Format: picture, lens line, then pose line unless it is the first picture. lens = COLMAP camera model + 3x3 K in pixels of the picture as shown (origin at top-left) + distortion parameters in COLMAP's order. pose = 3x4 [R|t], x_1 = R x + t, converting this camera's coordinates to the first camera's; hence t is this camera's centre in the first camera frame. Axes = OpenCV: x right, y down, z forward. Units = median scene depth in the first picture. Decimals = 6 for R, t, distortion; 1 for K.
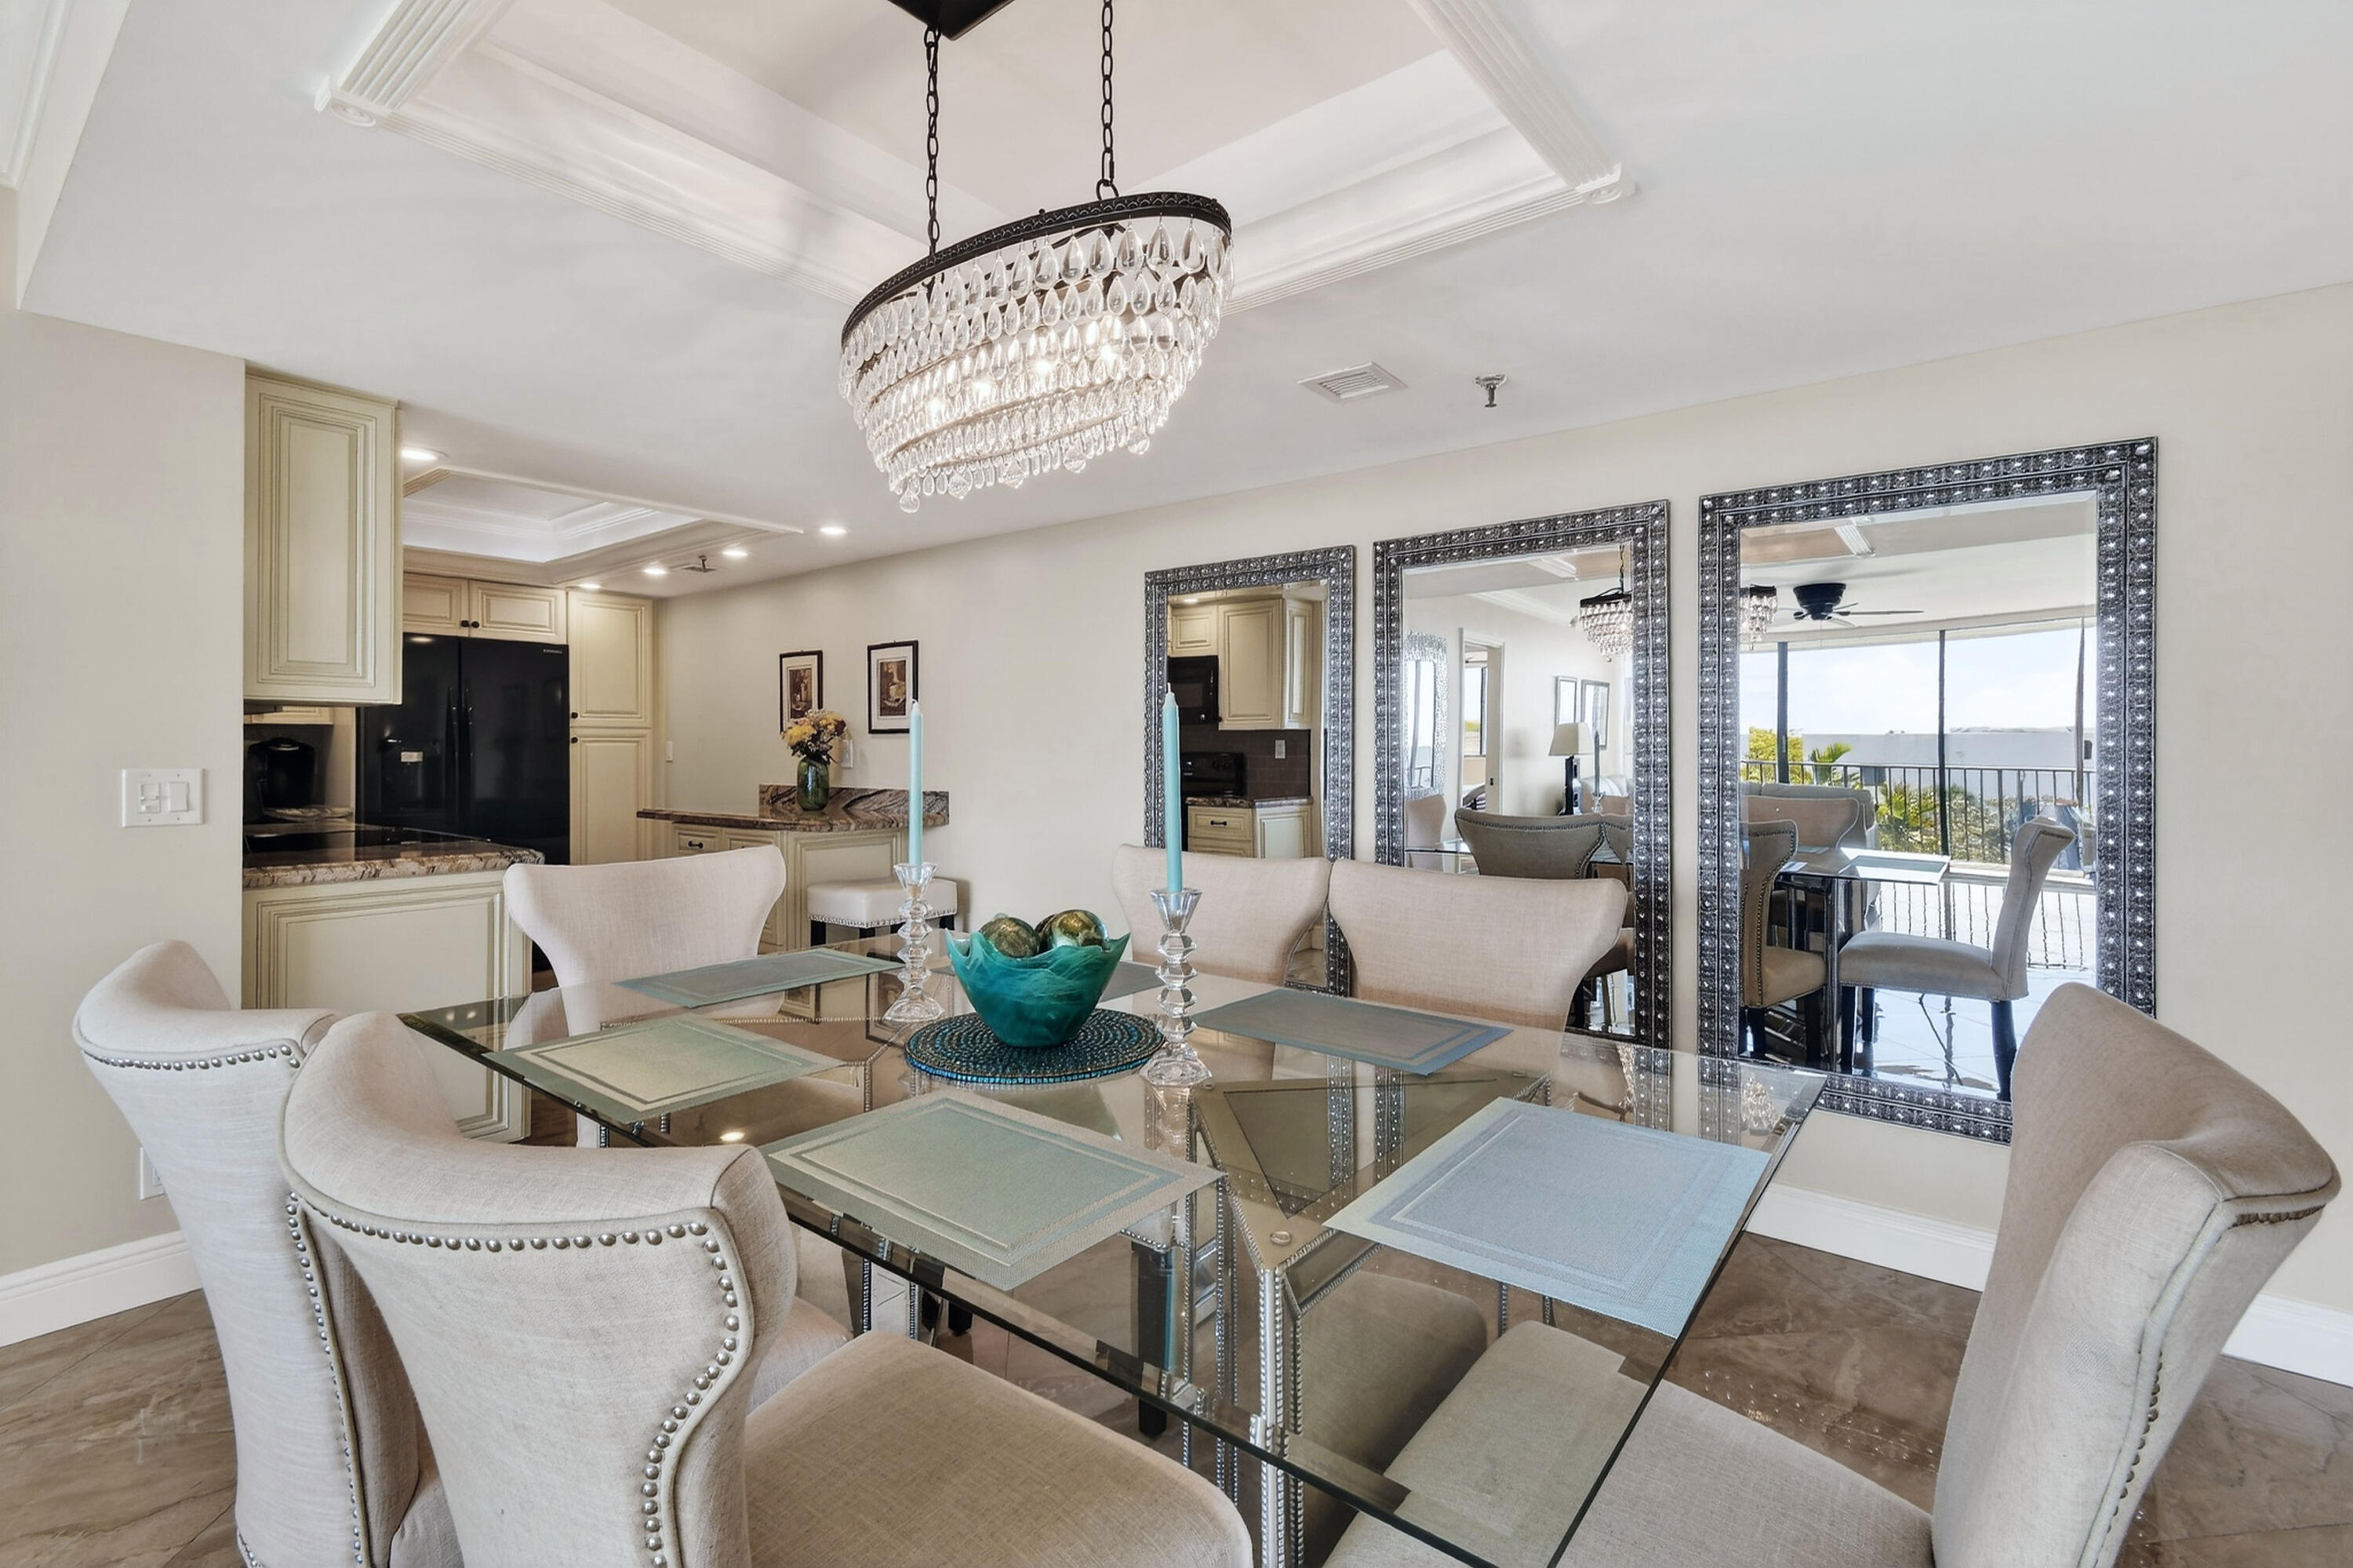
lens RADIAL K [[1012.2, 0, 1264.3], [0, 1012.2, 745.3], [0, 0, 1]] dist [-0.000679, -0.000105]
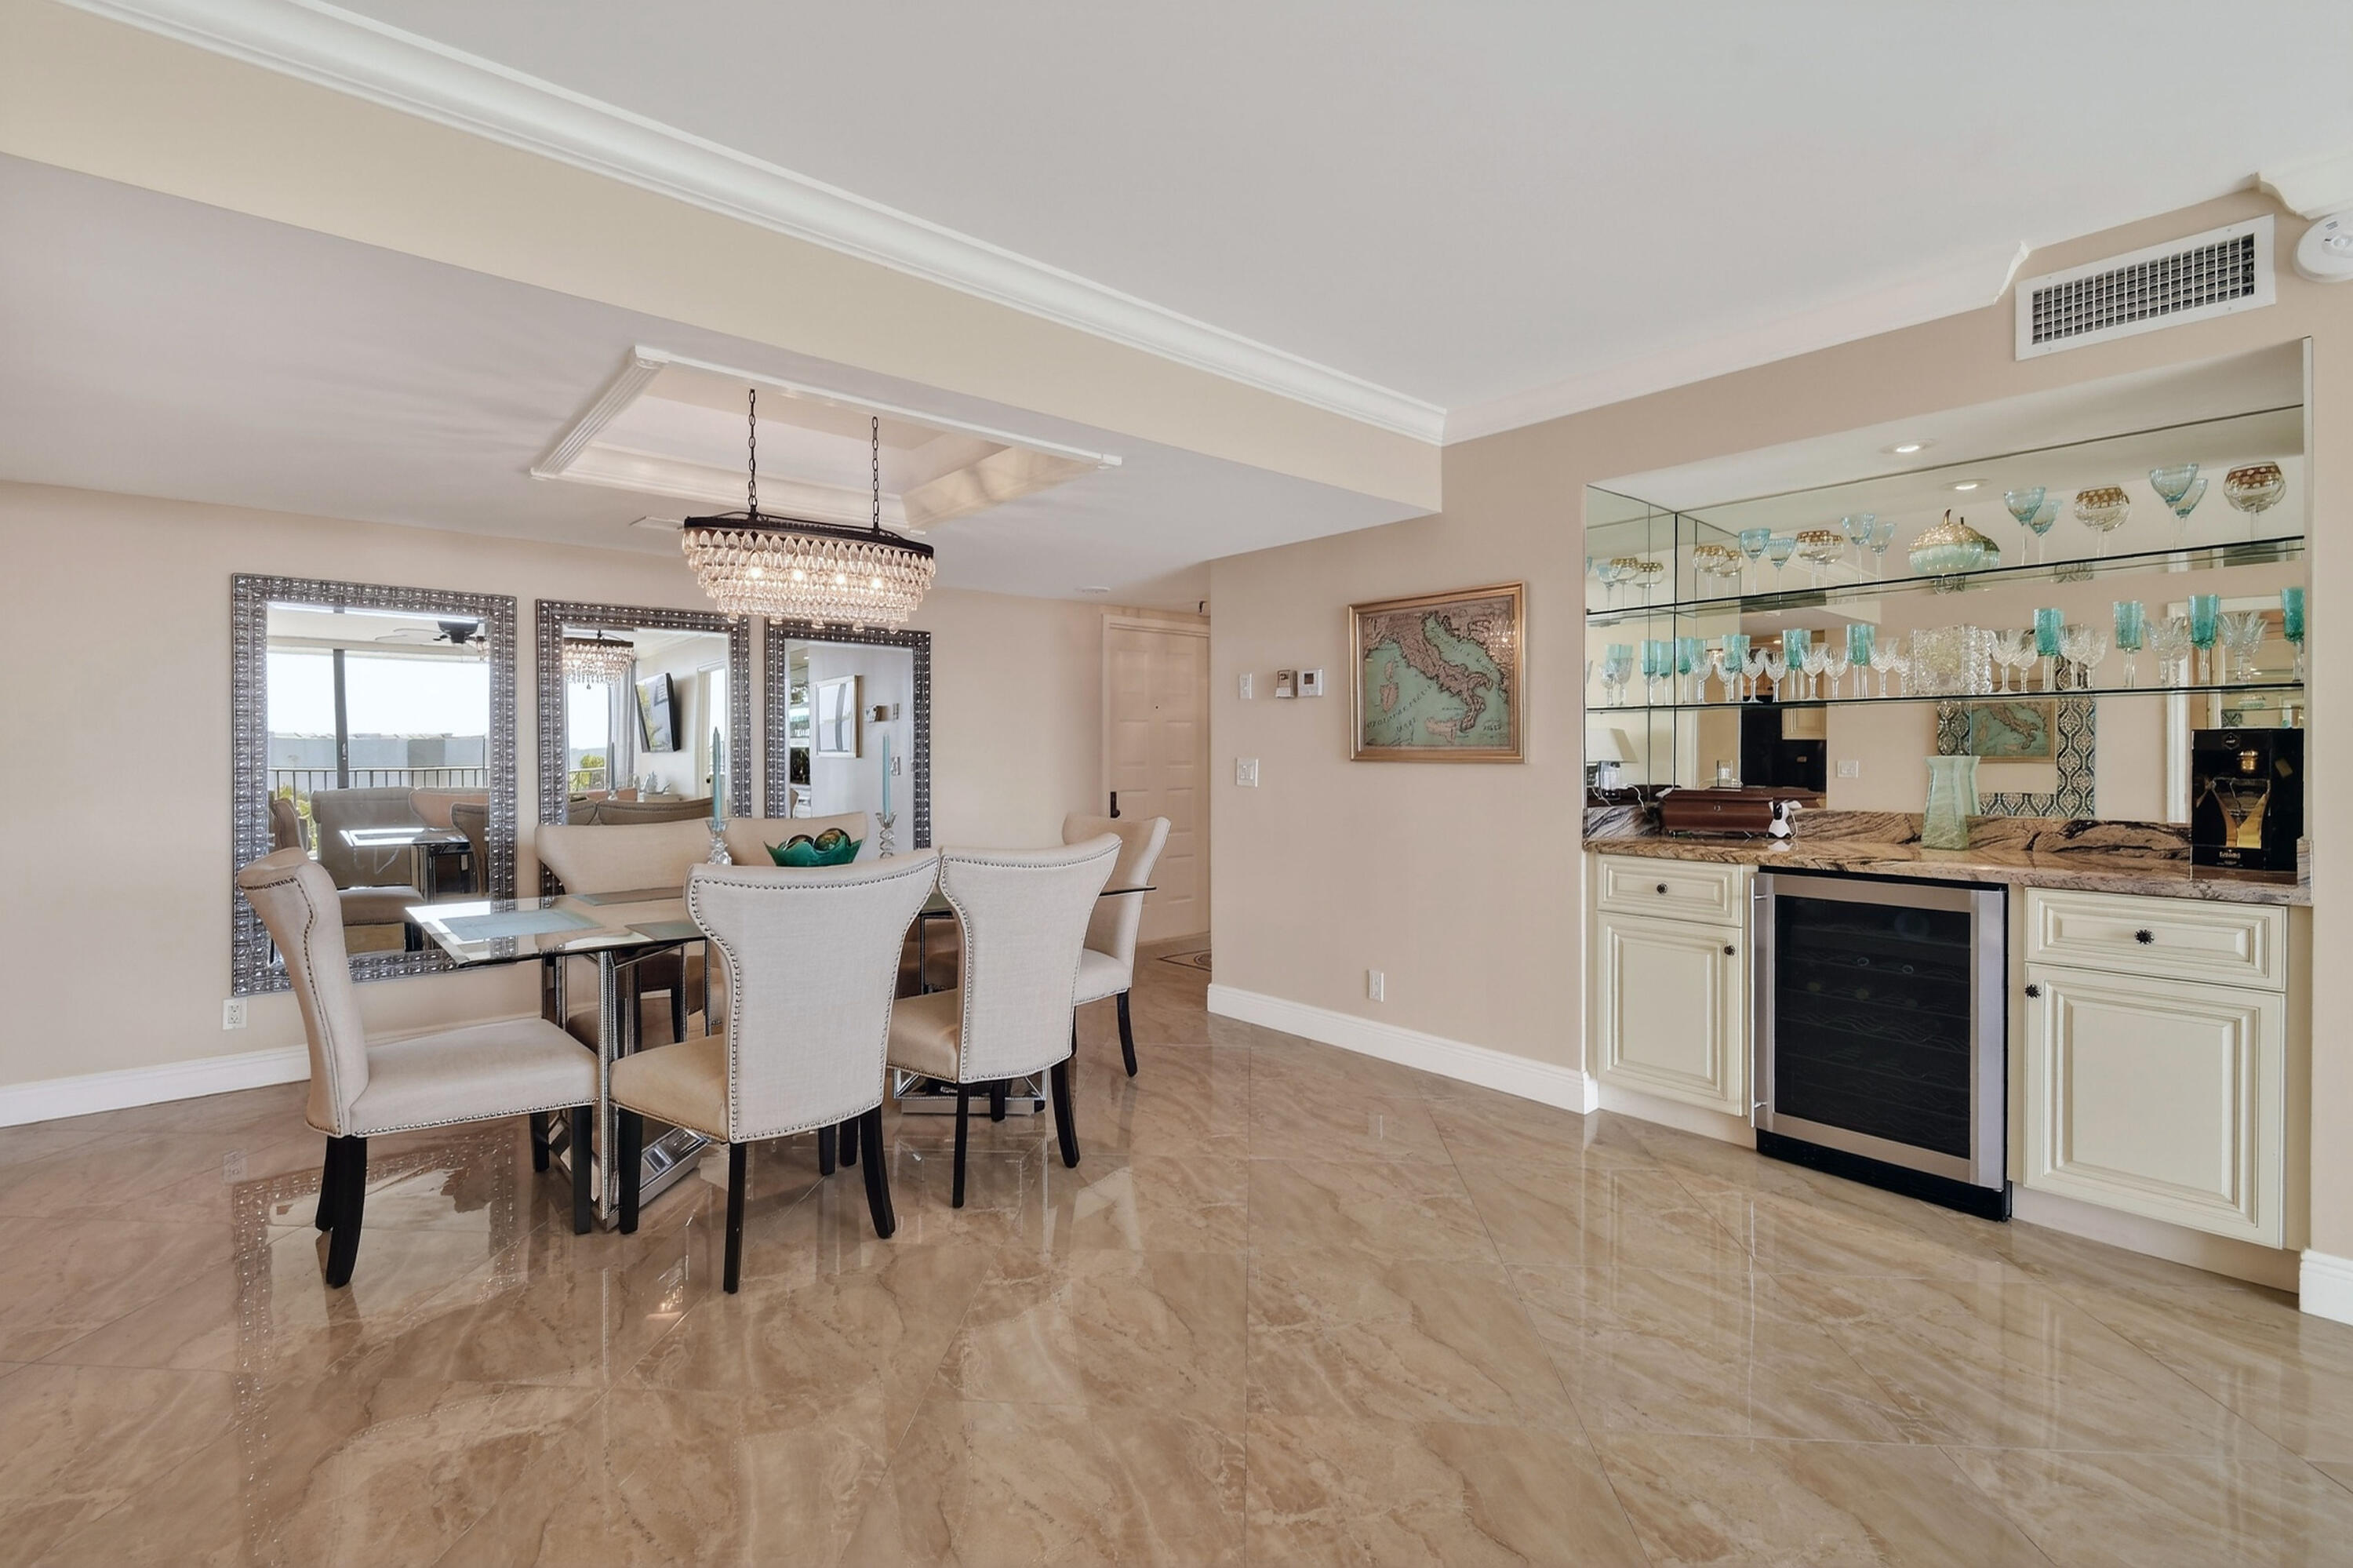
lens RADIAL K [[1063.2, 0, 1181.3], [0, 1063.2, 757.8], [0, 0, 1]] dist [0.002968, 0.000198]
pose [[0.227824, -0.003182, 0.973697, -0.715749], [-0.003763, 0.999984, 0.004148, 0.001949], [-0.973695, -0.004609, 0.227808, -0.110570]]
